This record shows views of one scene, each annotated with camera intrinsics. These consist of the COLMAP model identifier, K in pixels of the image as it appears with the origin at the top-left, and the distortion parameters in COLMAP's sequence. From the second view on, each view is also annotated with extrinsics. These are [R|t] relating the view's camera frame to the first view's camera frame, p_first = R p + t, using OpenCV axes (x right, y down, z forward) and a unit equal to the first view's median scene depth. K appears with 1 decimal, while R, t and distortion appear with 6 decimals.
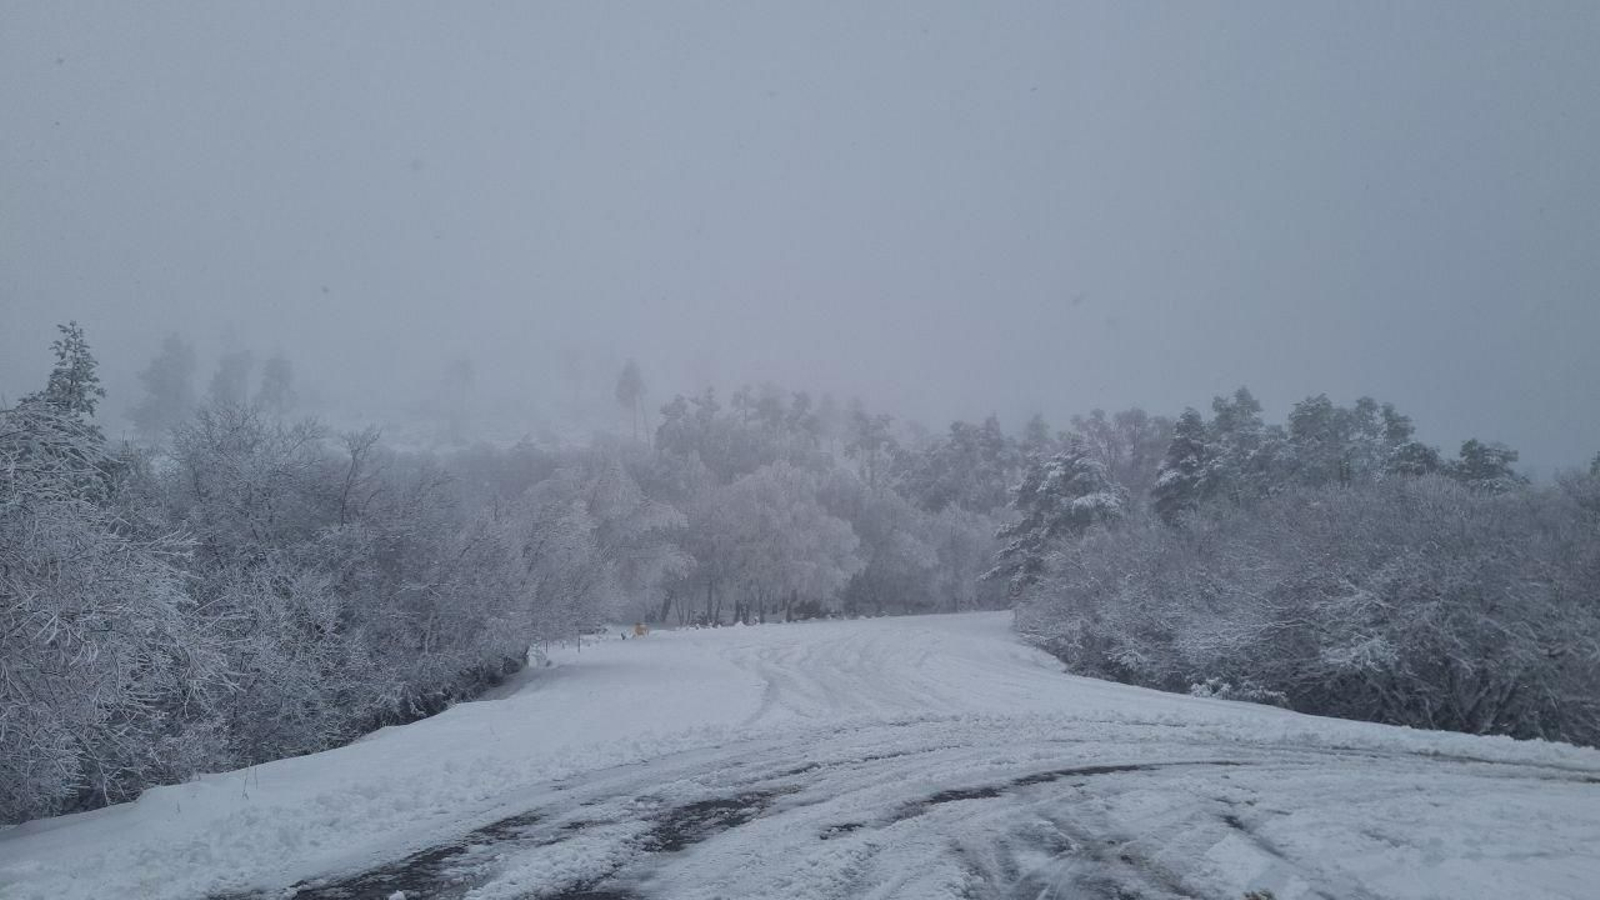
lens RADIAL K [[1244.8, 0, 802.5], [0, 1244.8, 434.1], [0, 0, 1]] dist [0.081688, -0.067385]
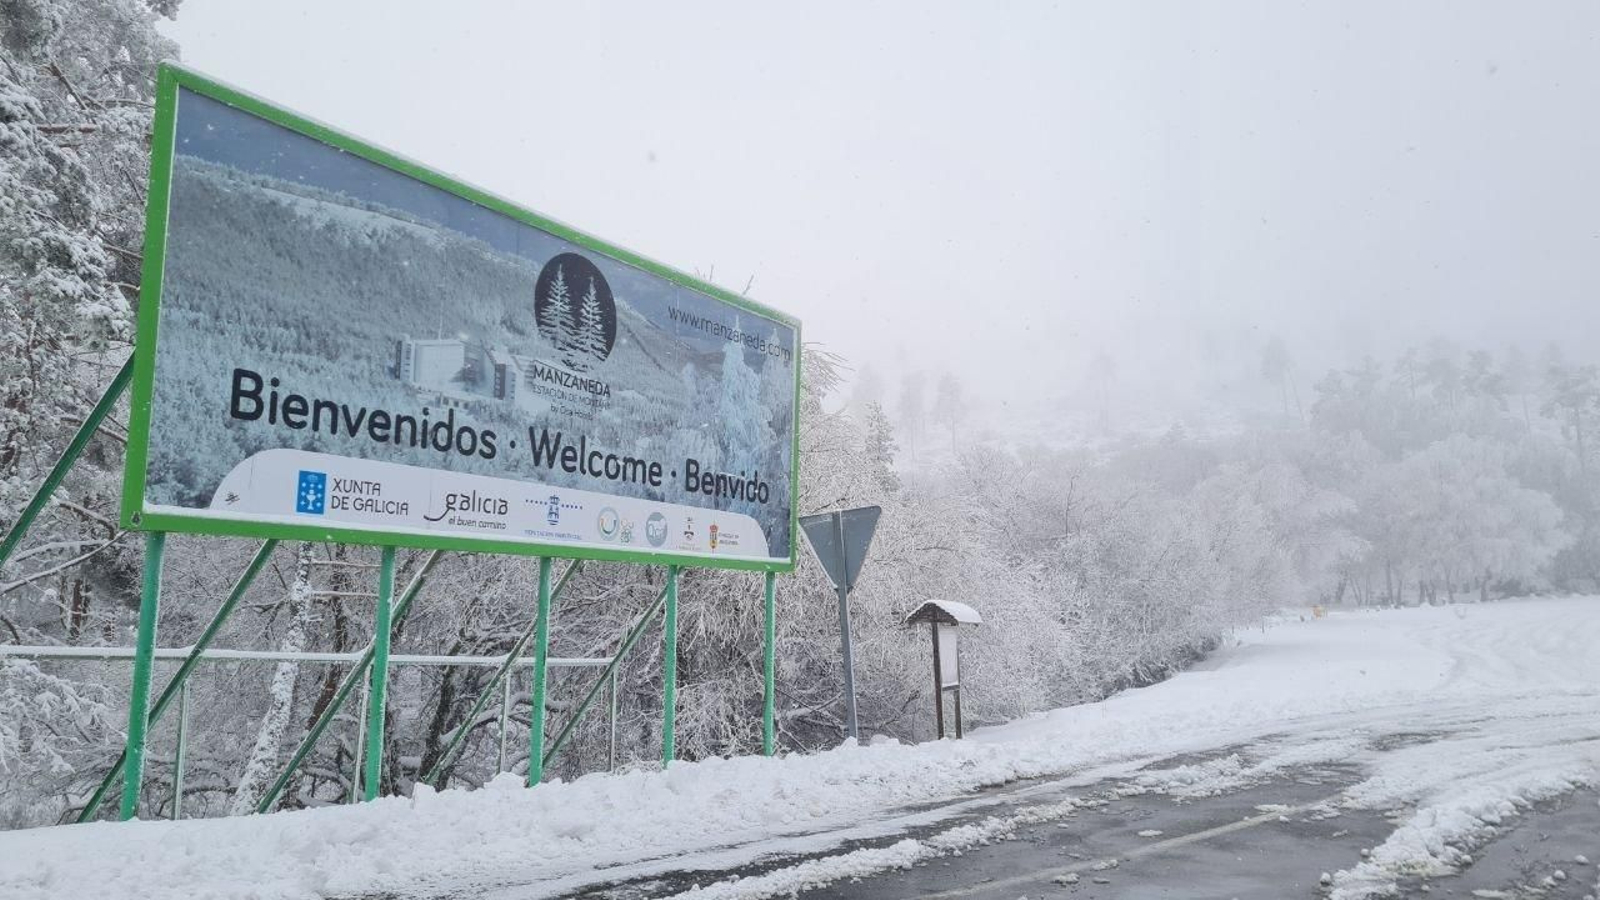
lens RADIAL K [[1244.8, 0, 802.5], [0, 1244.8, 434.1], [0, 0, 1]] dist [0.081688, -0.067385]
pose [[0.874732, -0.082749, -0.477491, 0.007214], [0.090169, 0.995899, -0.007405, -0.018011], [0.476145, -0.036577, 0.878606, -0.101423]]
